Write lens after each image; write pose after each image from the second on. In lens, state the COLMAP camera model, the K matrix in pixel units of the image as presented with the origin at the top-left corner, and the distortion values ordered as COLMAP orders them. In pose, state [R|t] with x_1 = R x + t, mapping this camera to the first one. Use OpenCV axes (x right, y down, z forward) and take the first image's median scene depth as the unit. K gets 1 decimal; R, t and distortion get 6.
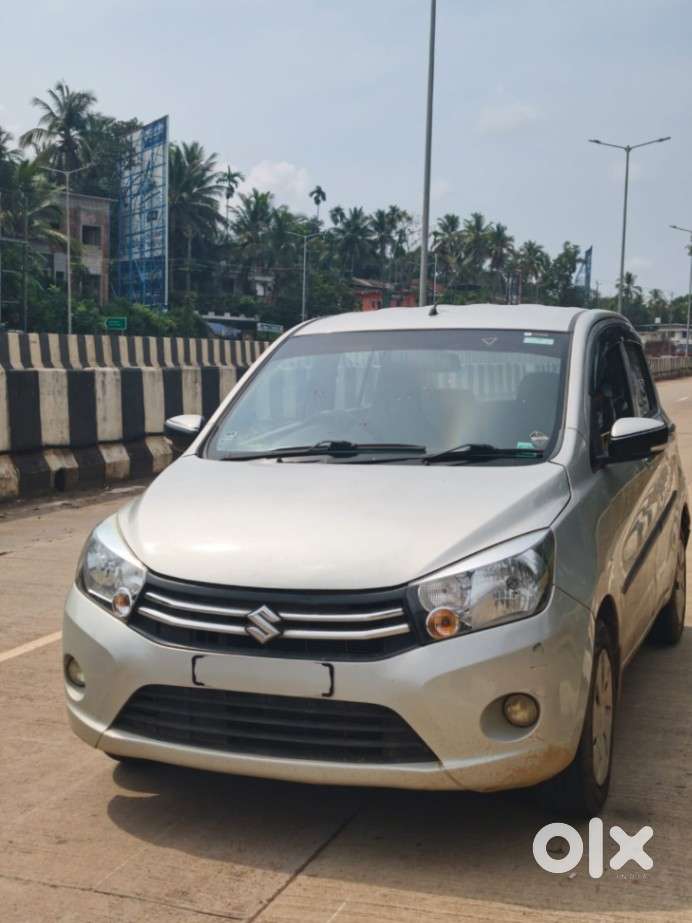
lens RADIAL K [[1289.3, 0, 329.6], [0, 1289.3, 456.1], [0, 0, 1]] dist [0.083289, 0.000000]
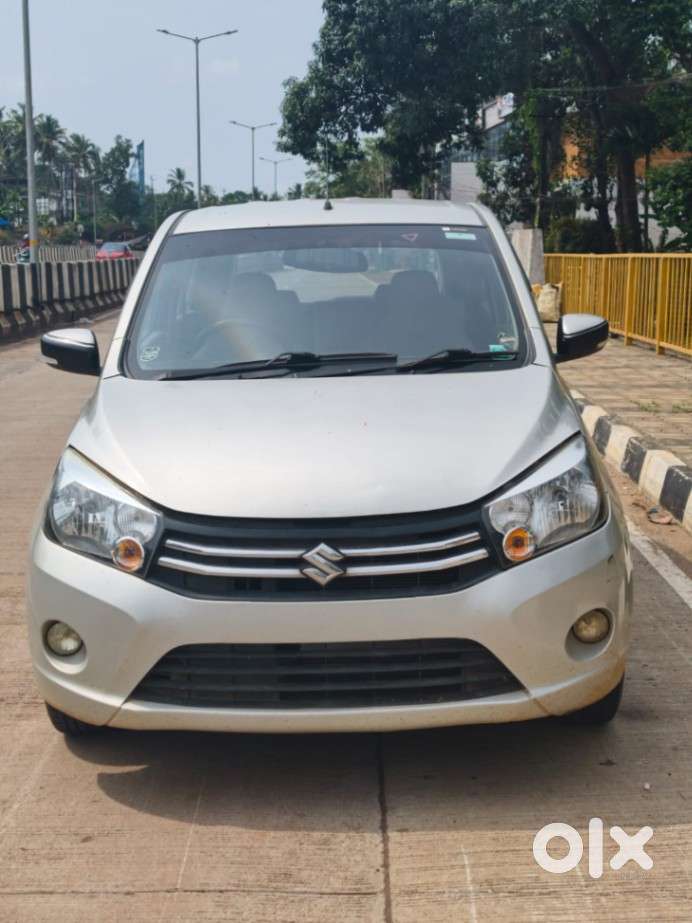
lens RADIAL K [[1289.3, 0, 344.8], [0, 1289.3, 458.8], [0, 0, 1]] dist [0.083289, 0.000000]
pose [[0.940578, -0.071845, 0.331890, -0.286553], [0.045083, 0.995130, 0.087652, -0.016144], [-0.336571, -0.067481, 0.939237, 0.149529]]
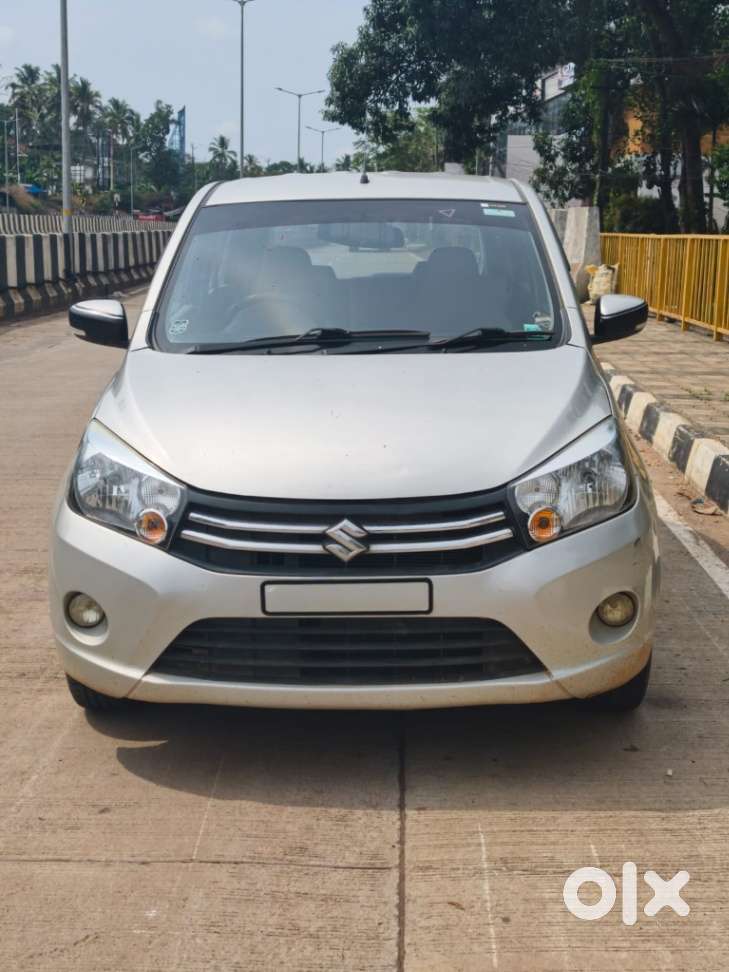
lens RADIAL K [[1357.8, 0, 371.1], [0, 1357.8, 452.9], [0, 0, 1]] dist [0.083289, 0.000000]
pose [[0.946317, -0.054212, 0.318663, -0.287864], [0.025824, 0.995364, 0.092646, -0.012691], [-0.322208, -0.079443, 0.943330, 0.111040]]
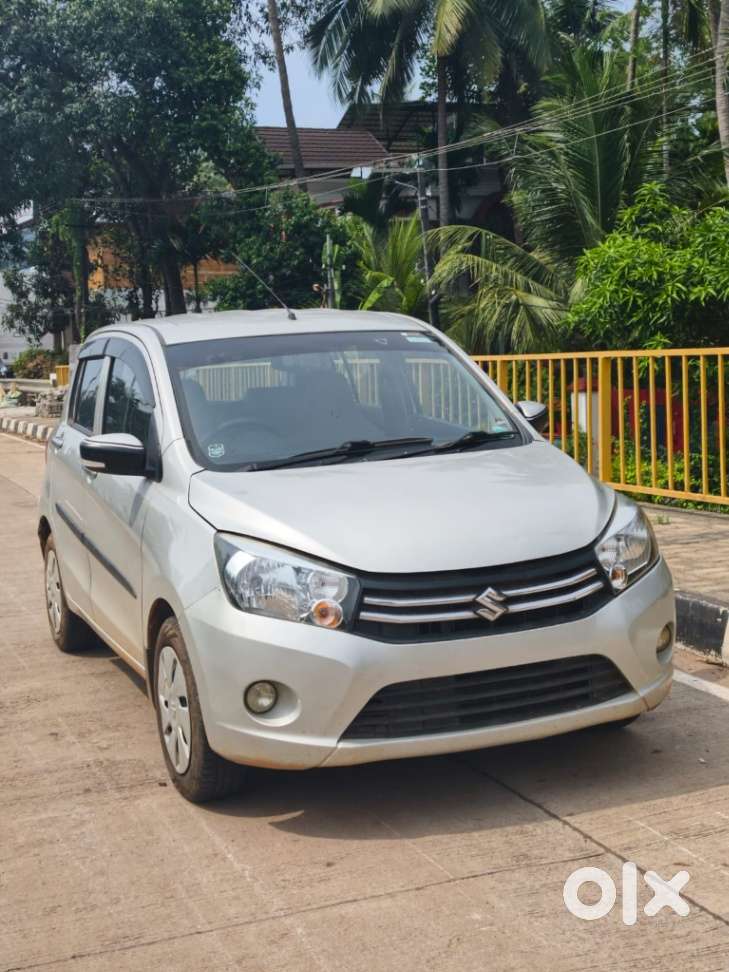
lens RADIAL K [[1357.8, 0, 365.2], [0, 1357.8, 485.1], [0, 0, 1]] dist [0.083289, 0.000000]
pose [[0.744907, -0.102524, 0.659244, -0.763602], [0.096777, 0.994276, 0.045274, -0.026648], [-0.660112, 0.030075, 0.750565, 0.190098]]
